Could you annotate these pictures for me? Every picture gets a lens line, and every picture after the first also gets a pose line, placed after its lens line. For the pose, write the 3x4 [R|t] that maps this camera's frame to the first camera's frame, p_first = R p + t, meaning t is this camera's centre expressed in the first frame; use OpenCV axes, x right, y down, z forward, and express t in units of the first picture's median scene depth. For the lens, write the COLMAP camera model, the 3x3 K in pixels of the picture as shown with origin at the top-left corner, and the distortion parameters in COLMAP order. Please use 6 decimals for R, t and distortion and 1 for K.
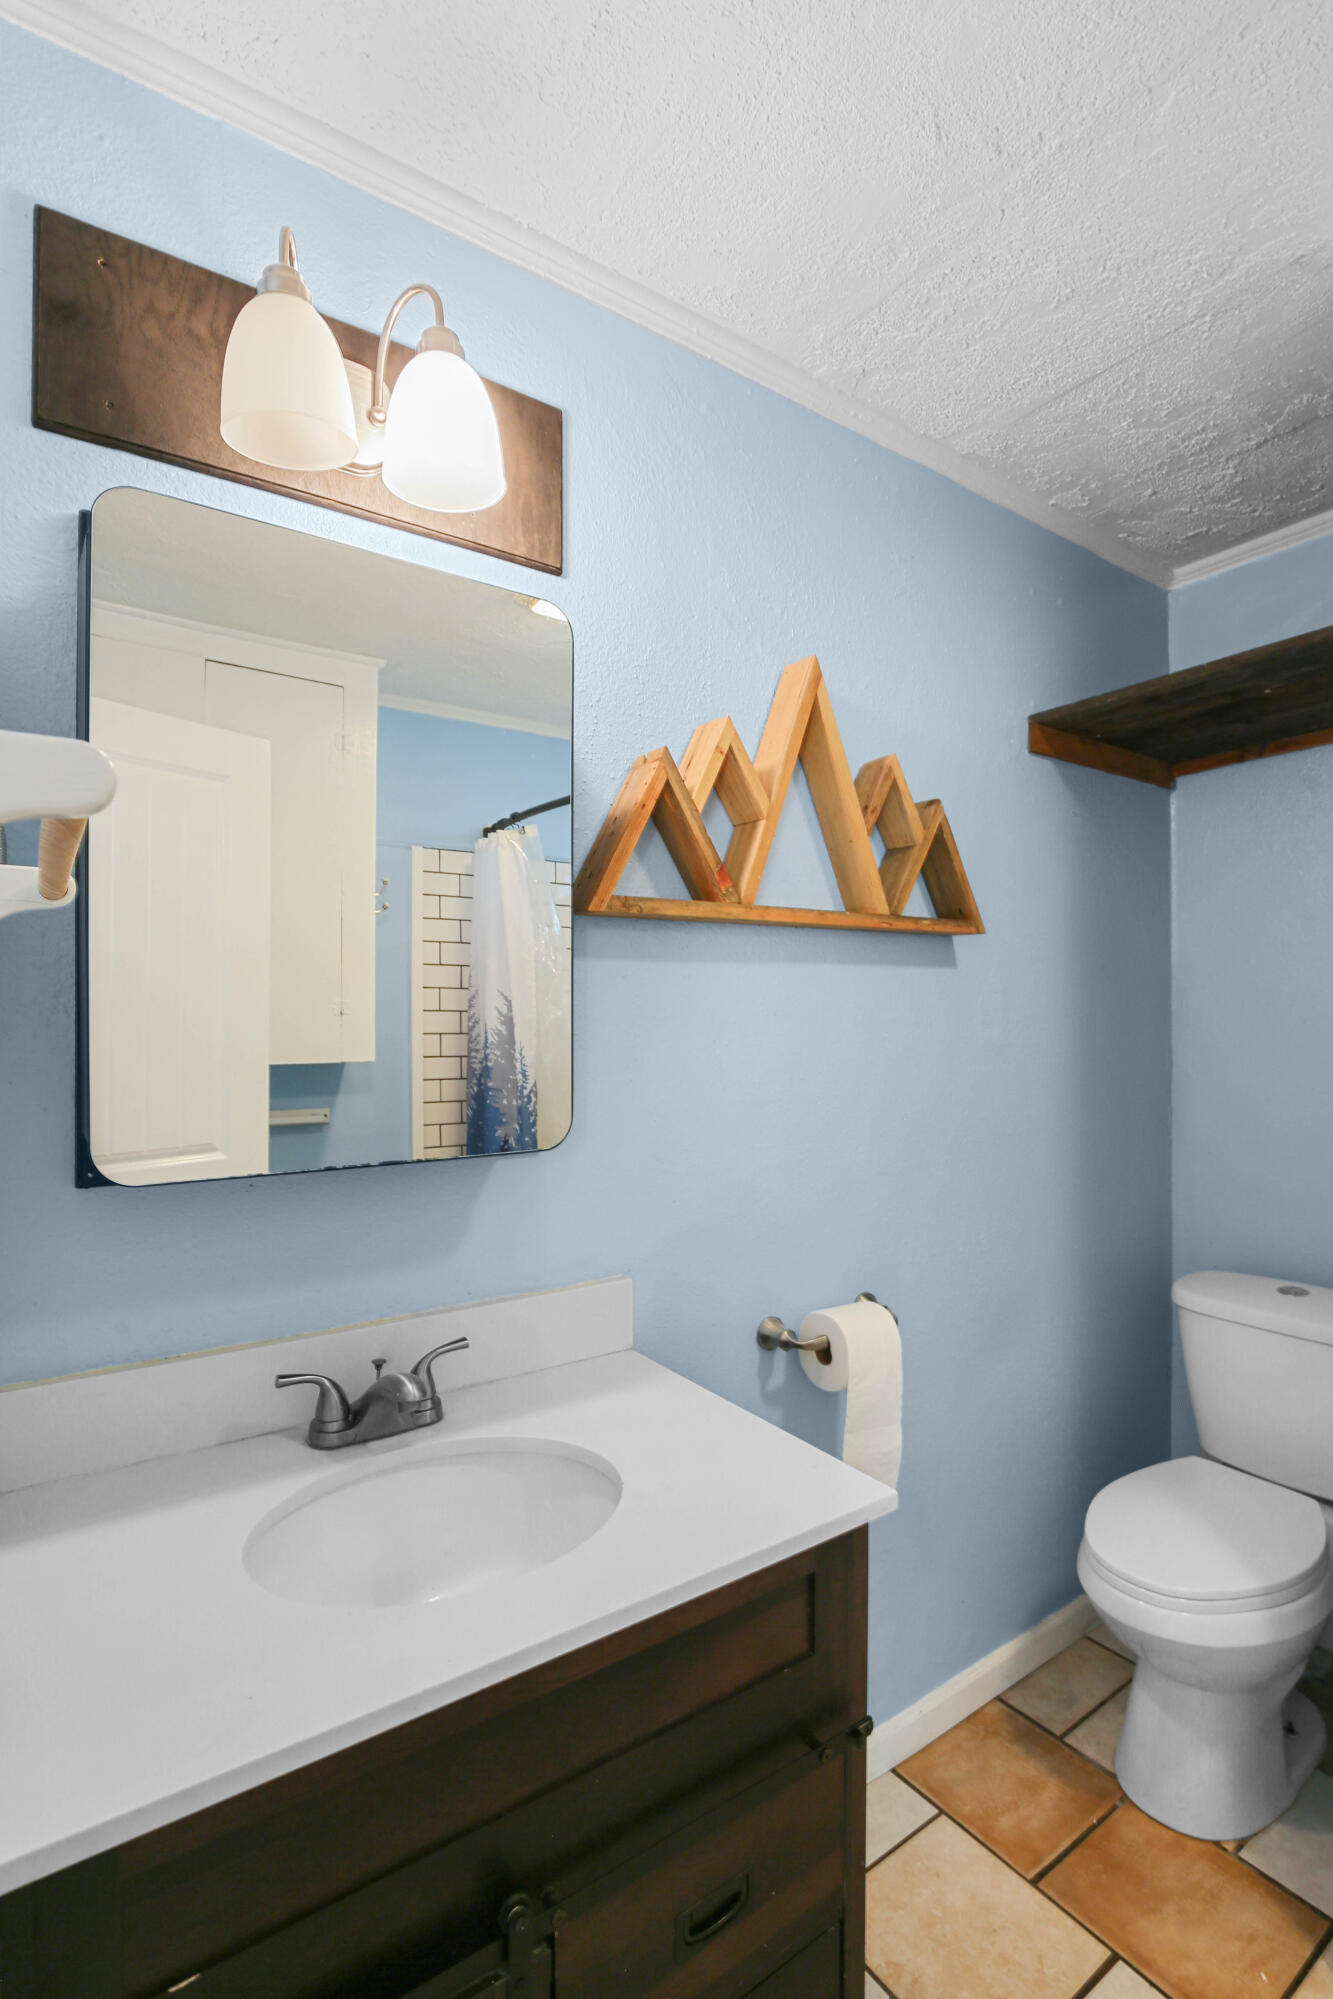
lens RADIAL K [[944.4, 0, 747.6], [0, 944.4, 1000.4], [0, 0, 1]] dist [-0.022286, 0.004635]
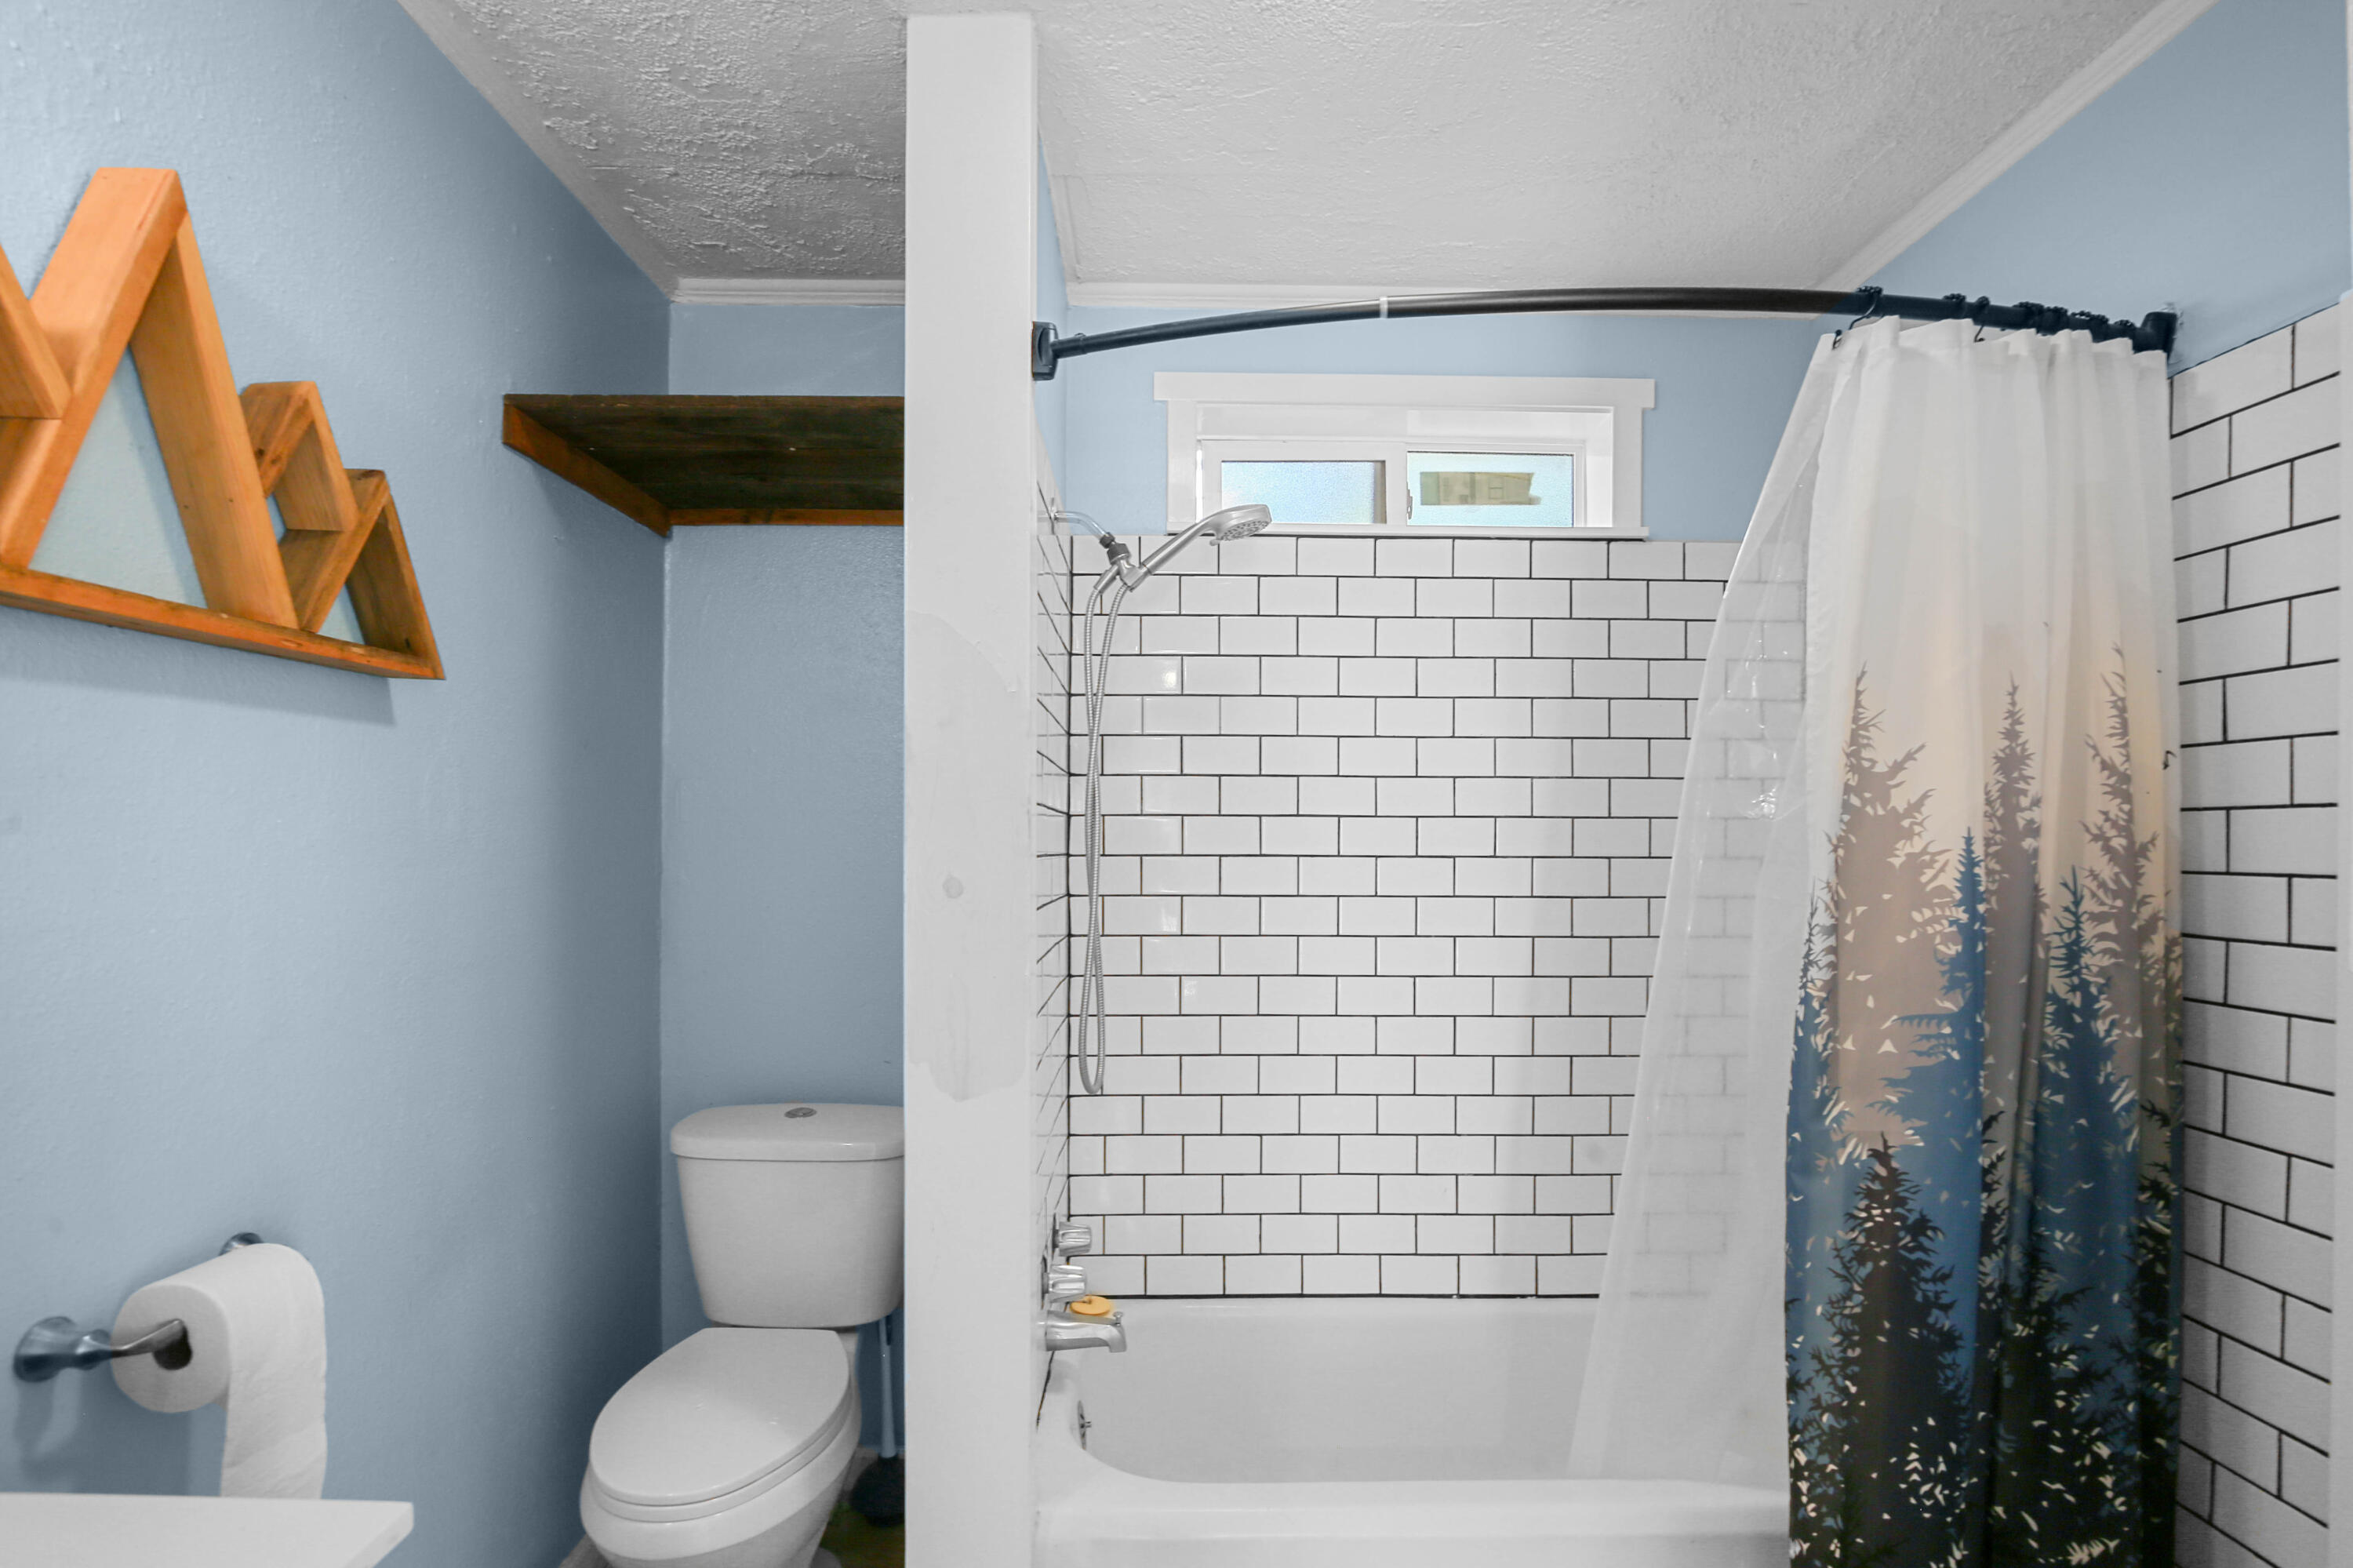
lens RADIAL K [[1111.7, 0, 1174.7], [0, 1111.7, 807.6], [0, 0, 1]] dist [-0.022286, 0.004635]
pose [[0.607628, 0.023094, 0.793886, -0.071024], [-0.020913, 0.999696, -0.013075, 0.025121], [-0.793947, -0.008658, 0.607926, 0.073421]]
